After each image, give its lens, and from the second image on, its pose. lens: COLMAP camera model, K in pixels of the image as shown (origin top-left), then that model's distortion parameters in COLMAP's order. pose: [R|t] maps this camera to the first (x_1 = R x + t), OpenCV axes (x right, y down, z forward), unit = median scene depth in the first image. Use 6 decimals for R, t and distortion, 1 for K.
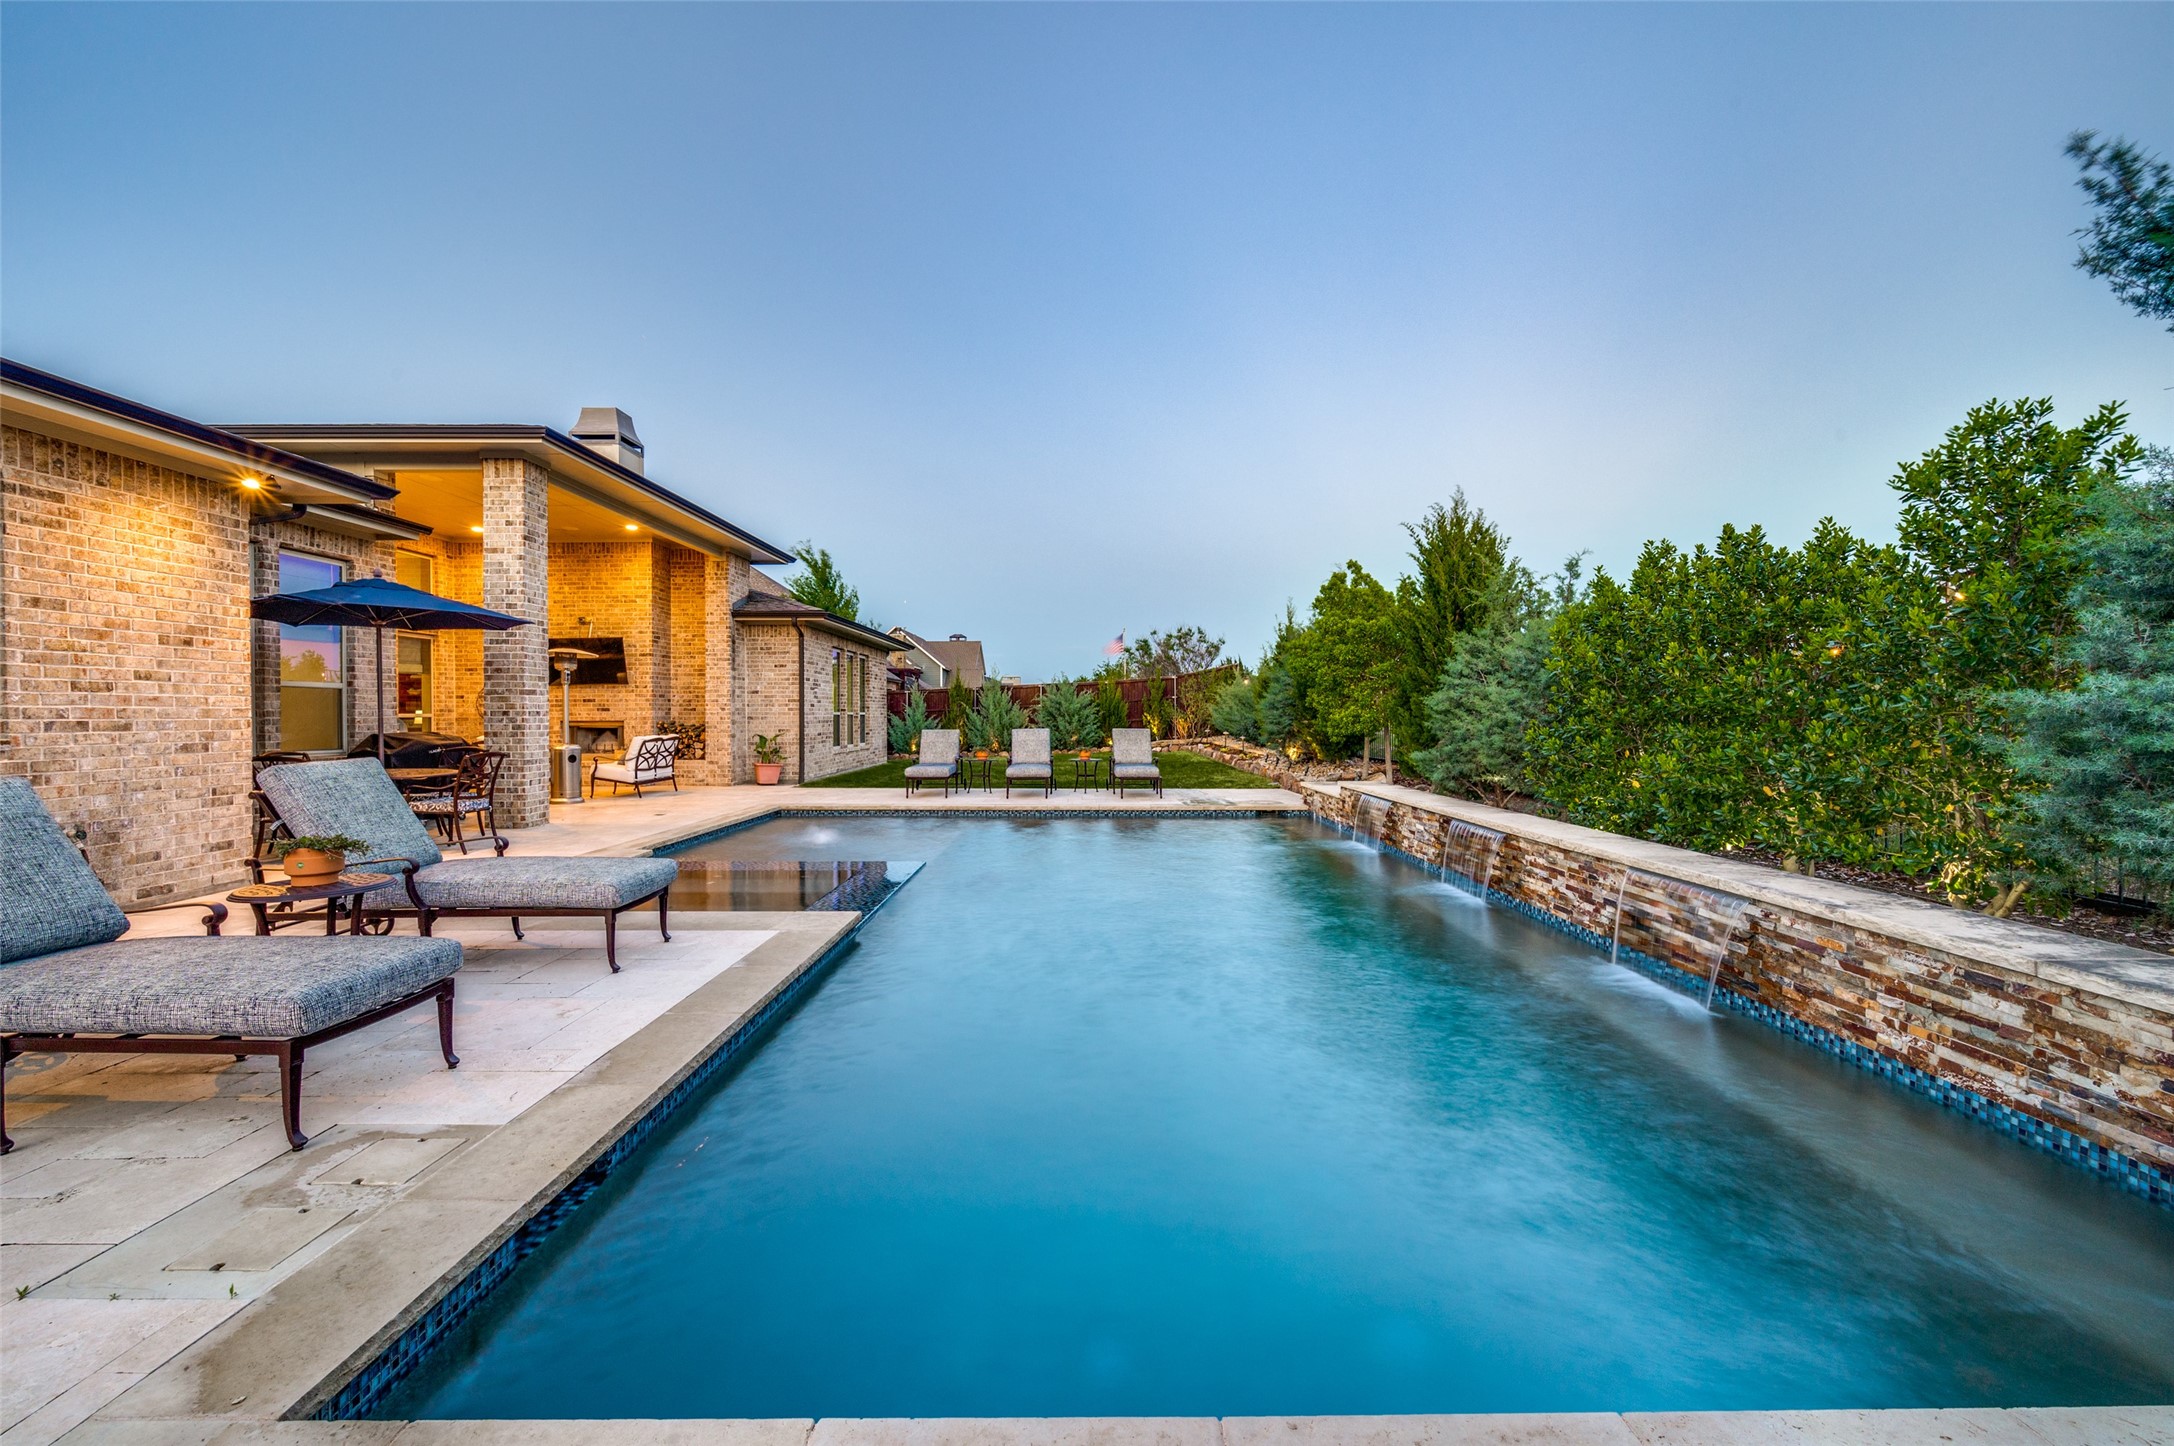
lens RADIAL K [[885.0, 0, 1084.6], [0, 885.0, 722.5], [0, 0, 1]] dist [-0.001851, -0.000755]
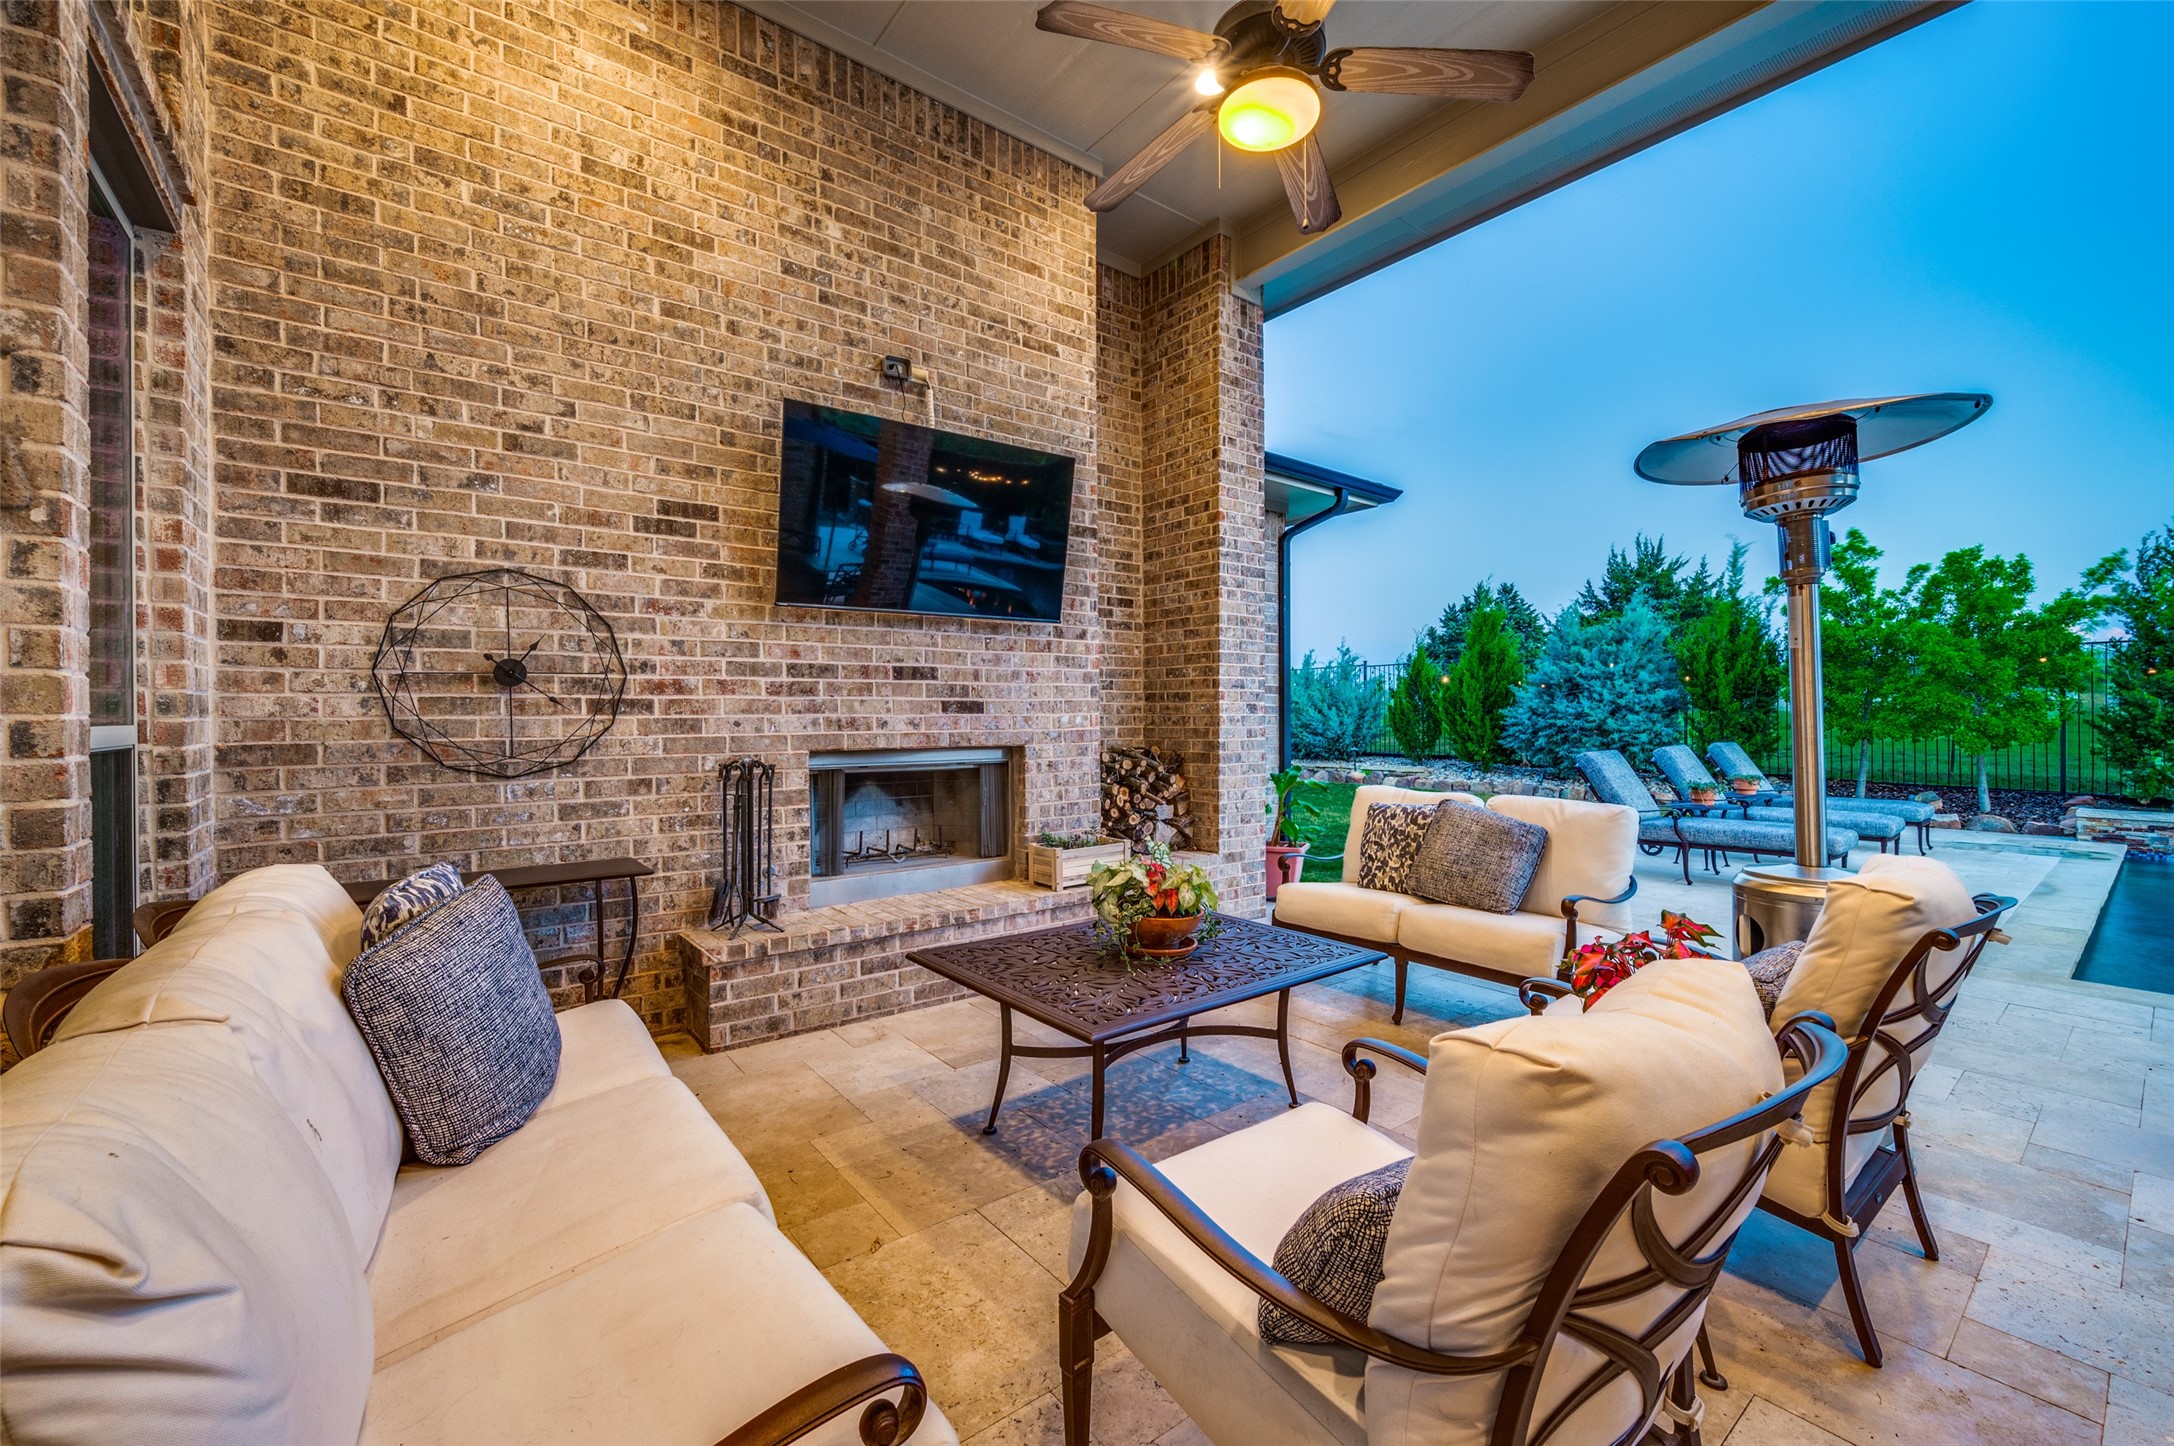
lens RADIAL K [[885.0, 0, 1095.2], [0, 885.0, 716.8], [0, 0, 1]] dist [-0.001851, -0.000755]
pose [[0.782786, 0.001885, 0.622288, -0.798172], [0.007333, 0.999898, -0.012254, -0.009022], [-0.622248, 0.014155, 0.782692, 0.879832]]
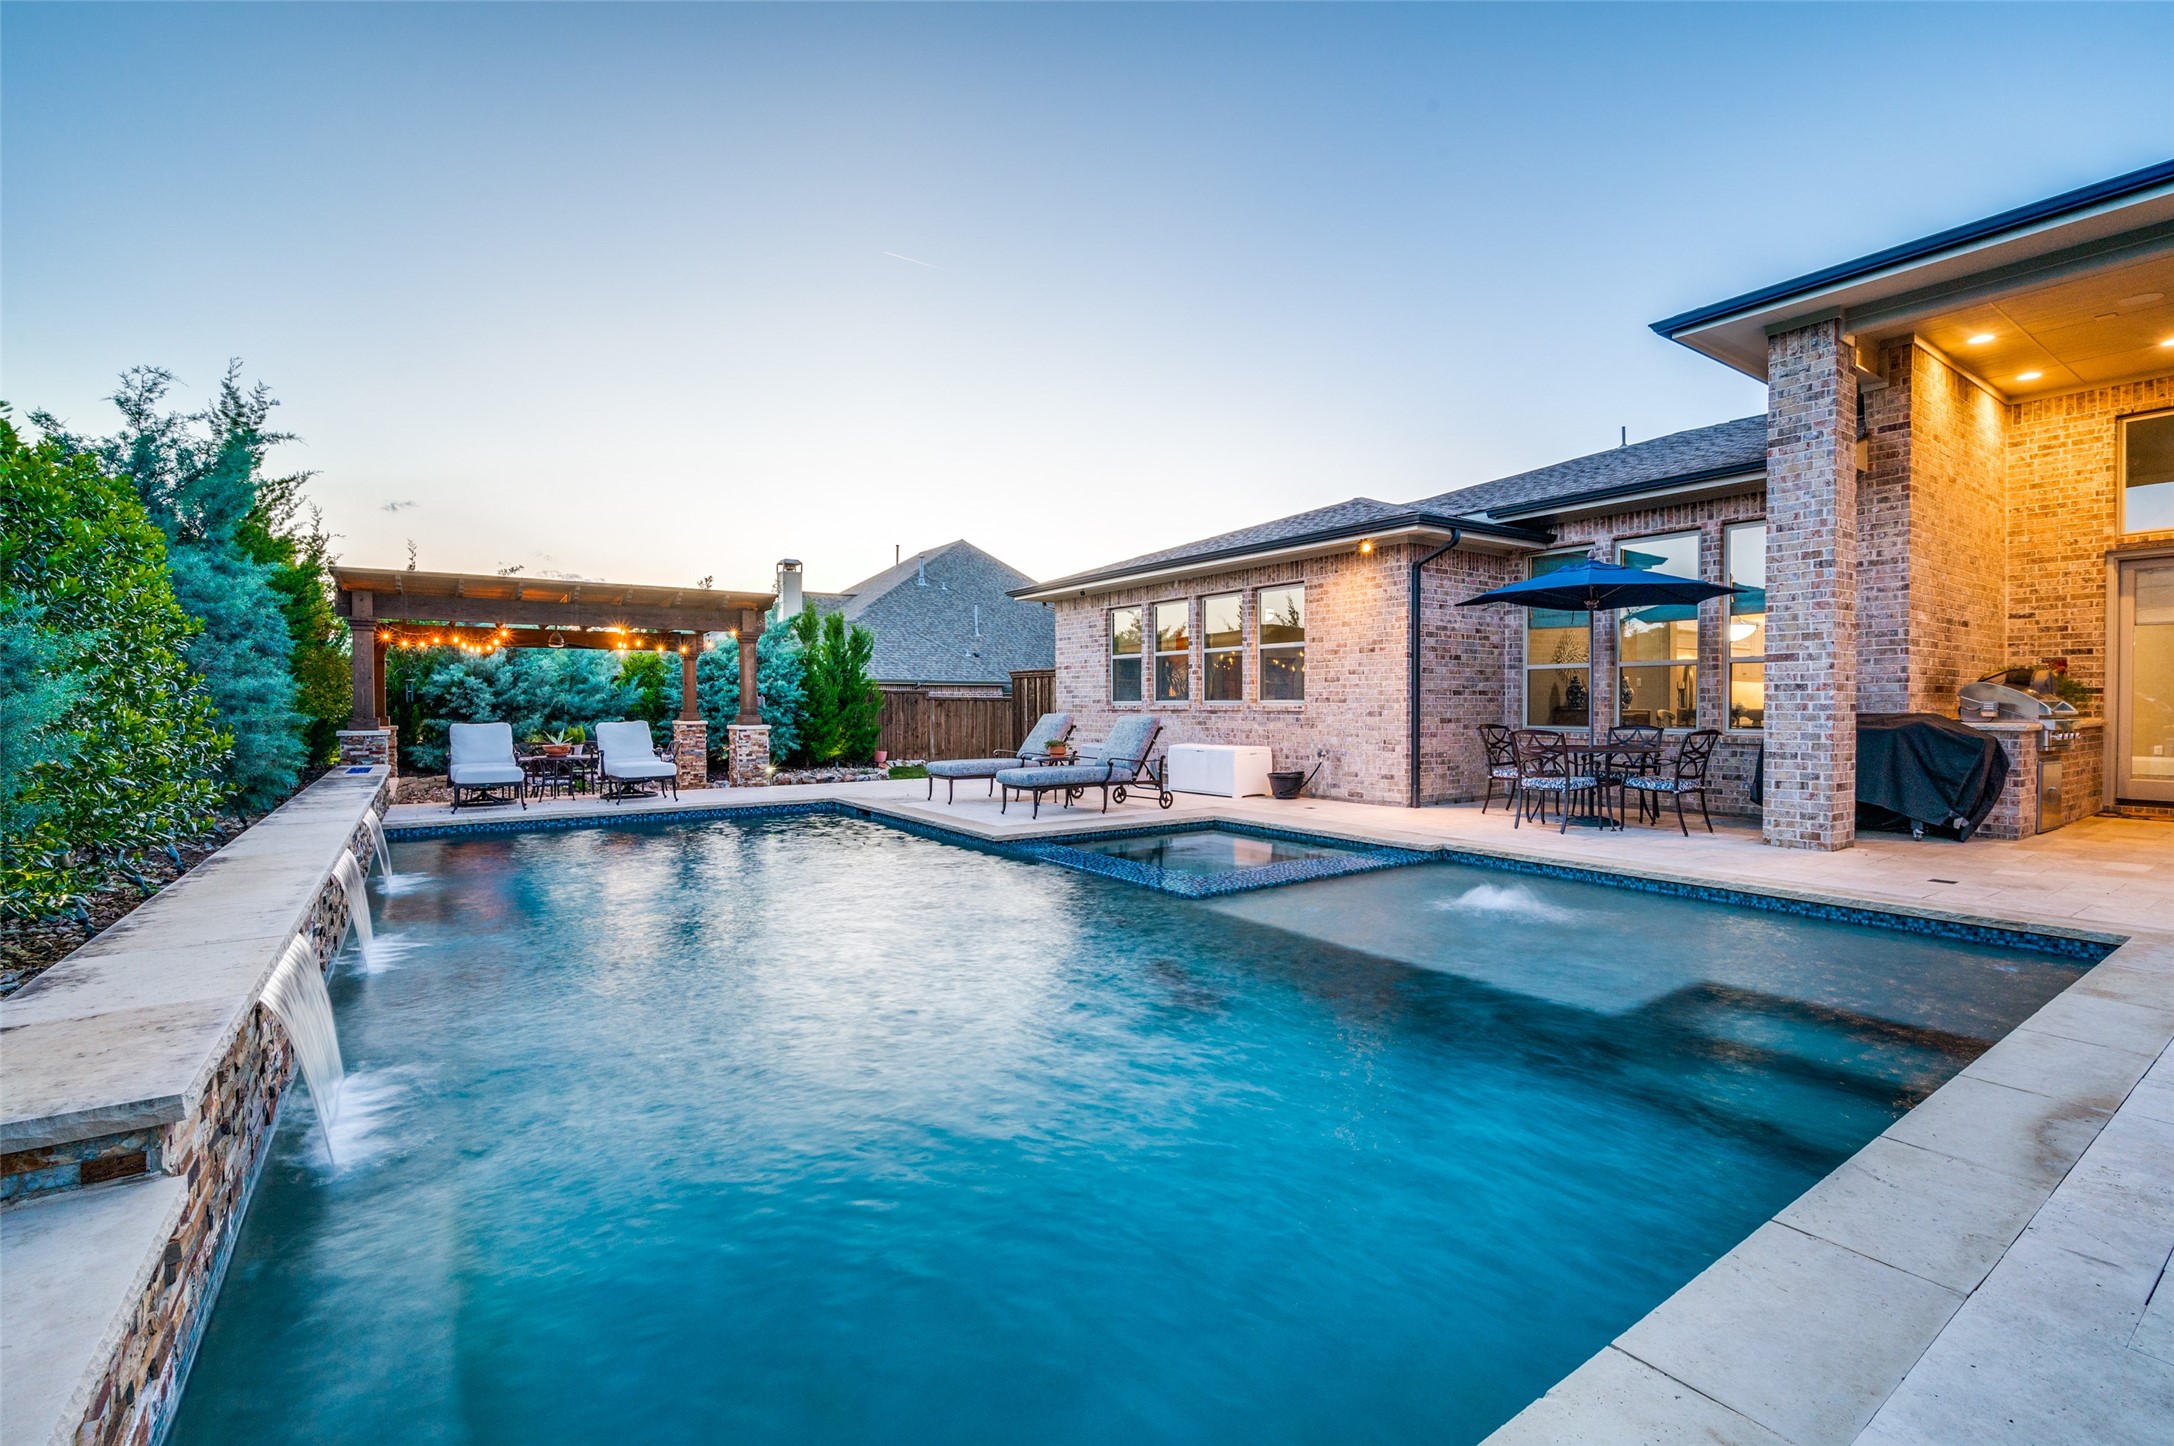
lens RADIAL K [[929.2, 0, 1078.4], [0, 929.2, 715.6], [0, 0, 1]] dist [-0.001093, -0.000534]
pose [[-0.819849, 0.013457, -0.572422, 0.200995], [0.000079, 0.999726, 0.023390, -0.003930], [0.572580, 0.019132, -0.819626, 0.972236]]
